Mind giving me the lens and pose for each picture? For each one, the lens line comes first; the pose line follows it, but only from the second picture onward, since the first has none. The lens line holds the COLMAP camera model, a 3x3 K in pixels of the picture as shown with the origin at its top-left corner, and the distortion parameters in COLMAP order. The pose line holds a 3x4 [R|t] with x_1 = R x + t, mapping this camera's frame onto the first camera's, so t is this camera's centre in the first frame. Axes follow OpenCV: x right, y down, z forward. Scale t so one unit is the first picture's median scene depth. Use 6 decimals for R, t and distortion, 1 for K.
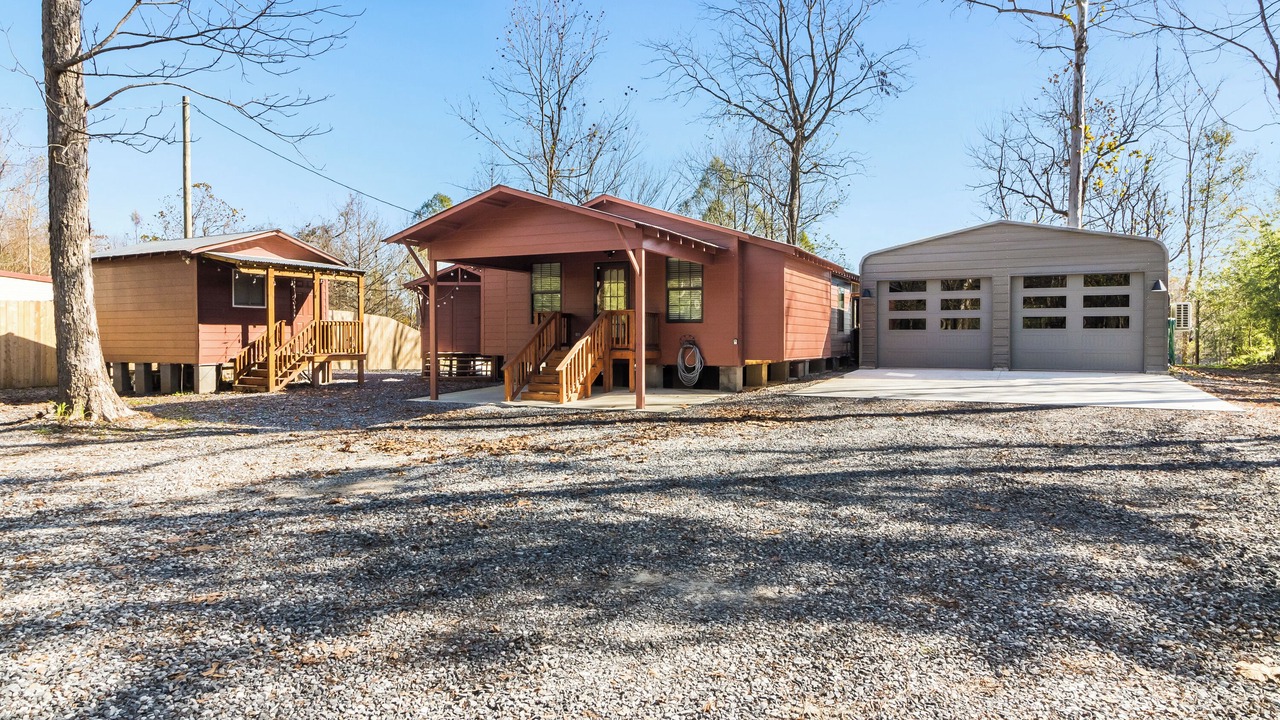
lens RADIAL K [[704.0, 0, 638.0], [0, 704.0, 343.5], [0, 0, 1]] dist [0.002236, -0.000212]
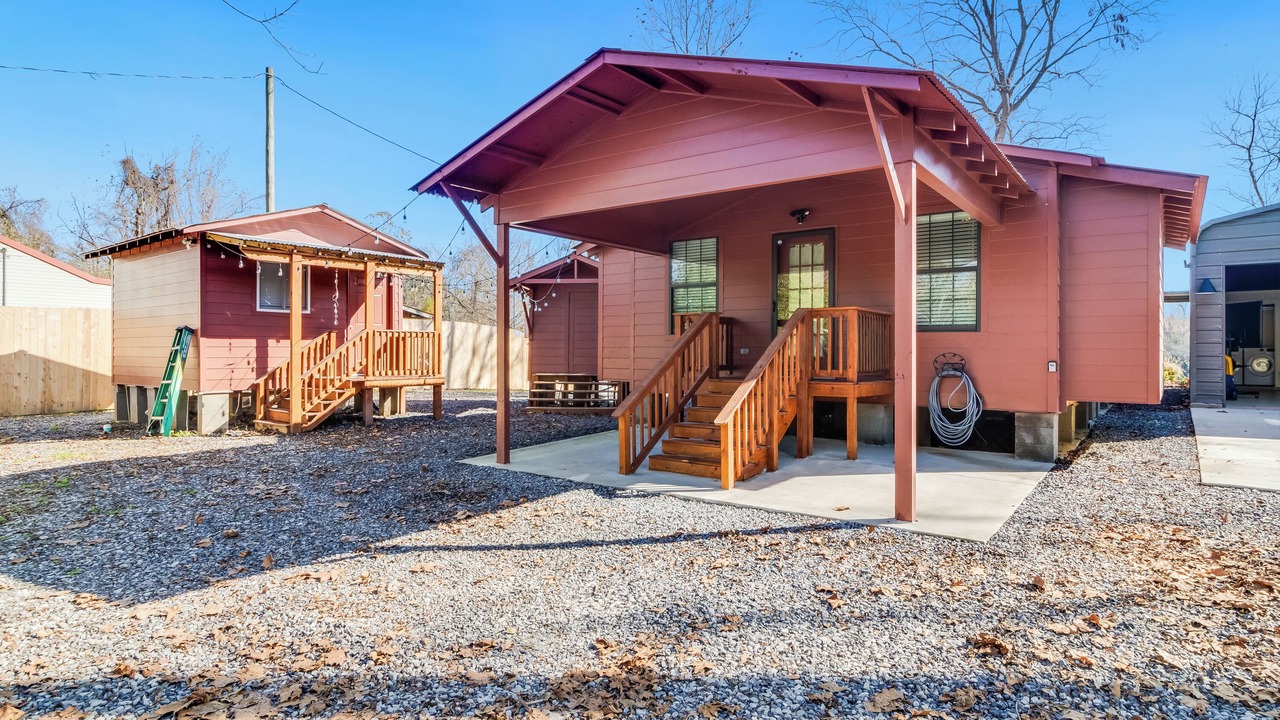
lens RADIAL K [[704.0, 0, 638.0], [0, 704.0, 343.5], [0, 0, 1]] dist [0.002236, -0.000212]
pose [[0.979217, 0.001362, -0.202813, -0.051529], [-0.005576, 0.999780, -0.020210, -0.006652], [0.202741, 0.020920, 0.979009, 0.373689]]
